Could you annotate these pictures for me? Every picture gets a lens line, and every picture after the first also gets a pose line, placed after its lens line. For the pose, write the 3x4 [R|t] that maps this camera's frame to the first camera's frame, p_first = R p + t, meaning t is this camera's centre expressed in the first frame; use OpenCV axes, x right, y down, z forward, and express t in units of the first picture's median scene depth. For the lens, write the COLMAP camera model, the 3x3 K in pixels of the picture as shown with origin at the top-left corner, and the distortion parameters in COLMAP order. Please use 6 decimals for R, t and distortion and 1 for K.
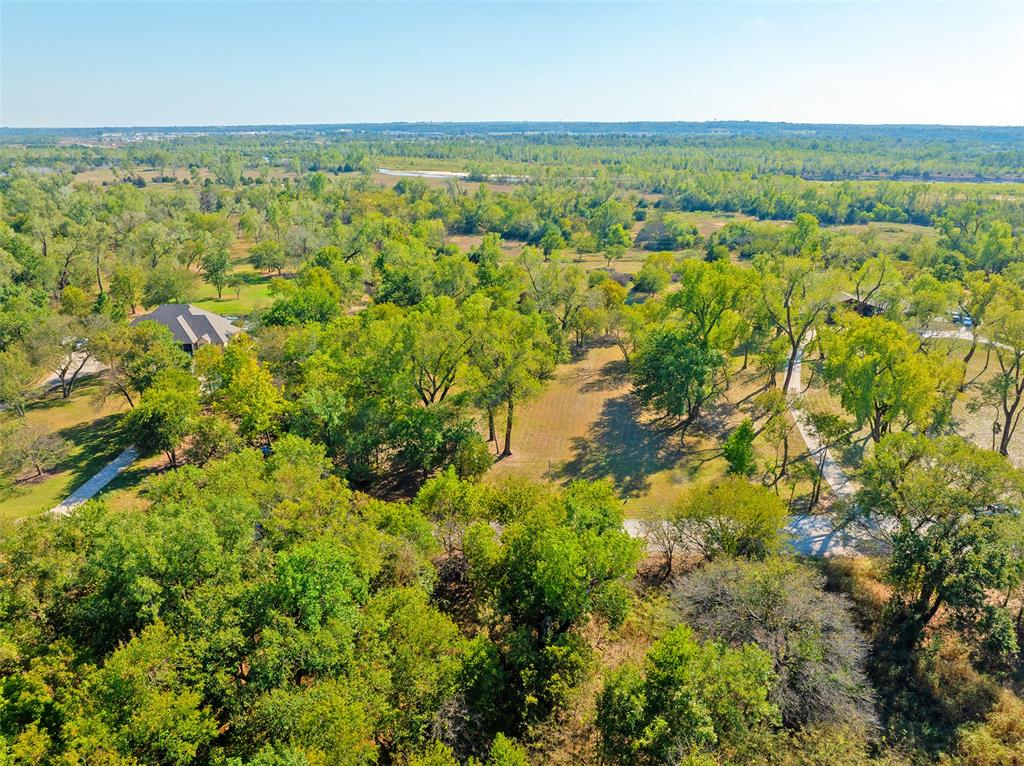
lens RADIAL K [[715.0, 0, 511.1], [0, 715.0, 377.4], [0, 0, 1]] dist [-0.055790, 0.024438]
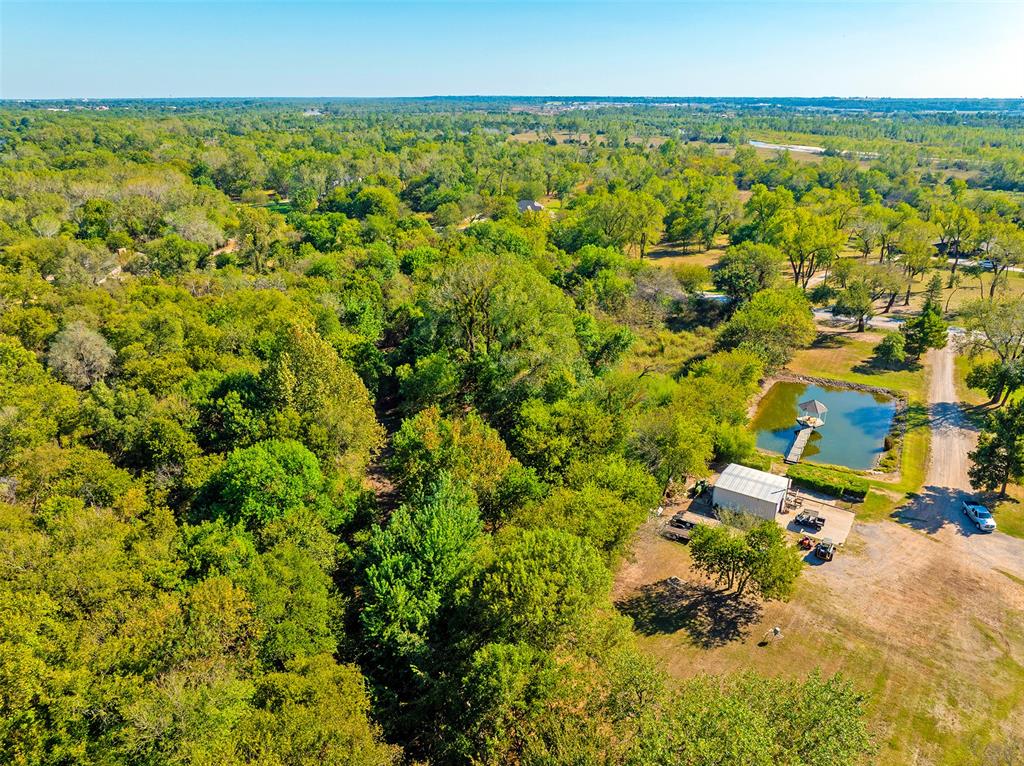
lens RADIAL K [[715.0, 0, 513.9], [0, 715.0, 388.6], [0, 0, 1]] dist [-0.055790, 0.024438]
pose [[0.852078, 0.199238, -0.484011, 0.116215], [-0.175338, 0.979942, 0.094710, 0.048971], [0.493173, 0.004165, 0.869921, -0.153470]]
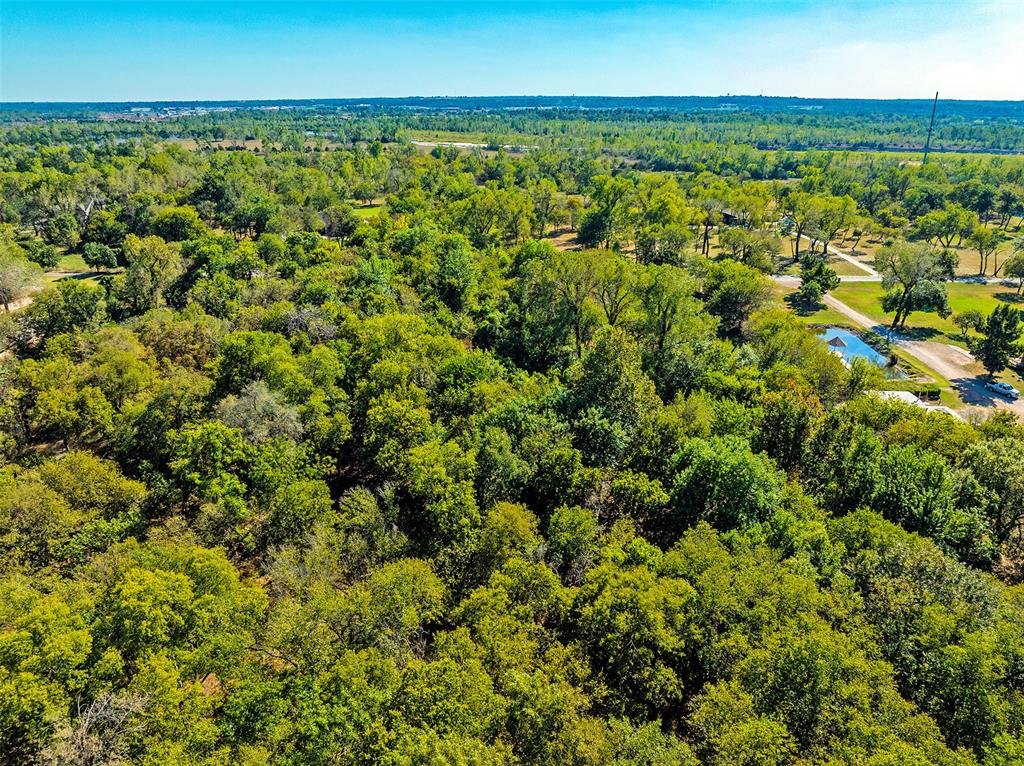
lens RADIAL K [[715.0, 0, 510.6], [0, 715.0, 382.9], [0, 0, 1]] dist [-0.055790, 0.024438]
pose [[0.999797, 0.007240, -0.018786, 0.003856], [-0.006494, 0.999199, 0.039493, 0.060784], [0.019057, -0.039363, 0.999043, -0.188040]]
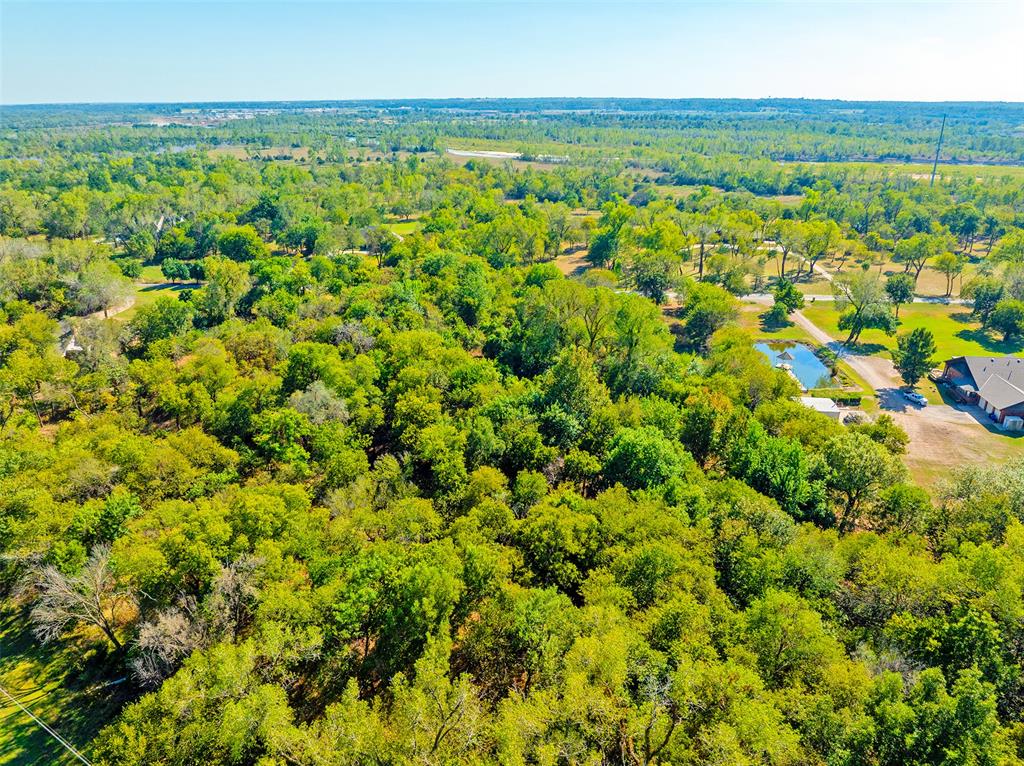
lens RADIAL K [[715.0, 0, 511.6], [0, 715.0, 381.8], [0, 0, 1]] dist [-0.055790, 0.024438]
pose [[0.997422, 0.026404, -0.066723, 0.016133], [-0.023866, 0.998971, 0.038565, 0.058082], [0.067673, -0.036873, 0.997026, -0.234898]]
